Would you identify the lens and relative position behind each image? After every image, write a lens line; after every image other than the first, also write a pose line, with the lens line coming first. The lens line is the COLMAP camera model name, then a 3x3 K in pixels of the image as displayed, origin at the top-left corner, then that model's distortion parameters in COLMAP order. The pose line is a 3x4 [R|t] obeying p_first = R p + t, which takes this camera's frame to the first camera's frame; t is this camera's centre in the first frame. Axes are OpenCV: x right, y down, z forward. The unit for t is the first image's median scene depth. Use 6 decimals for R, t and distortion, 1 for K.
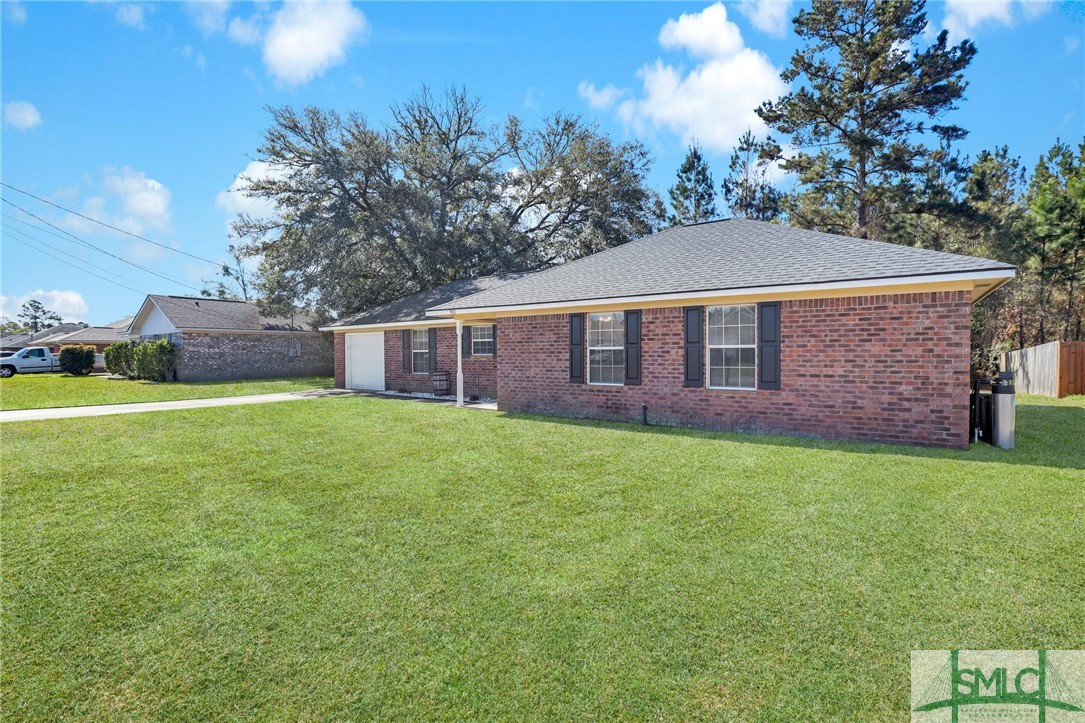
lens RADIAL K [[511.2, 0, 546.0], [0, 511.2, 358.5], [0, 0, 1]] dist [-0.019763, 0.001141]
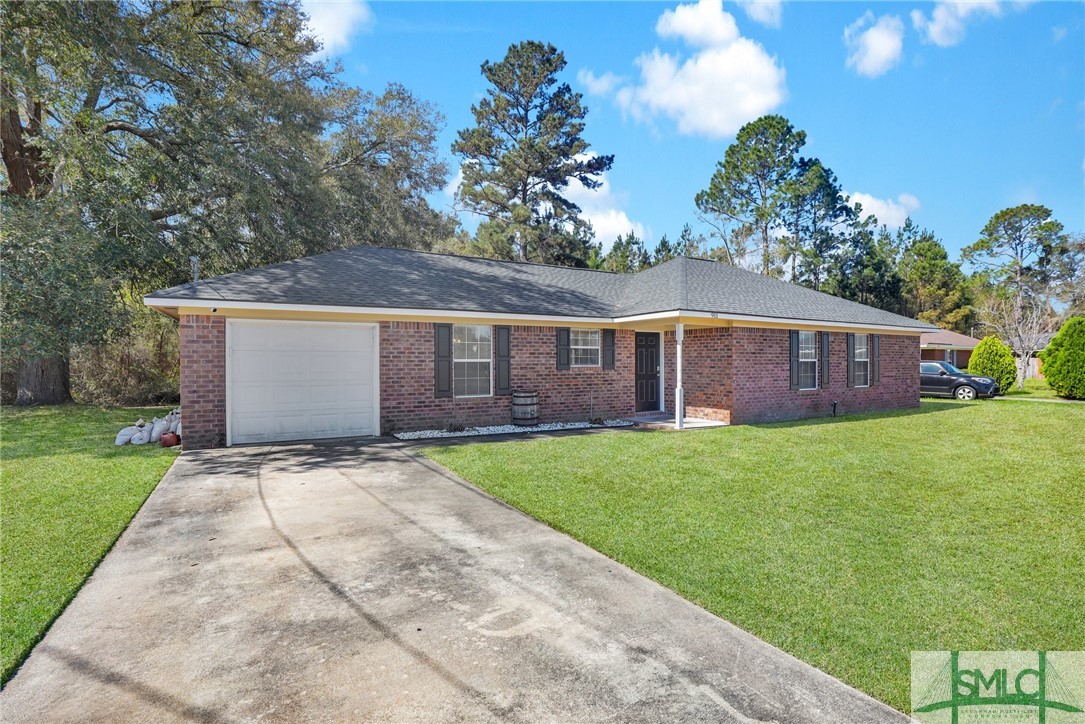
lens RADIAL K [[511.2, 0, 545.0], [0, 511.2, 364.8], [0, 0, 1]] dist [-0.019763, 0.001141]
pose [[0.409473, 0.006612, 0.912298, -0.807343], [0.012312, 0.999843, -0.012773, -0.000900], [-0.912239, 0.016462, 0.409327, 0.688179]]
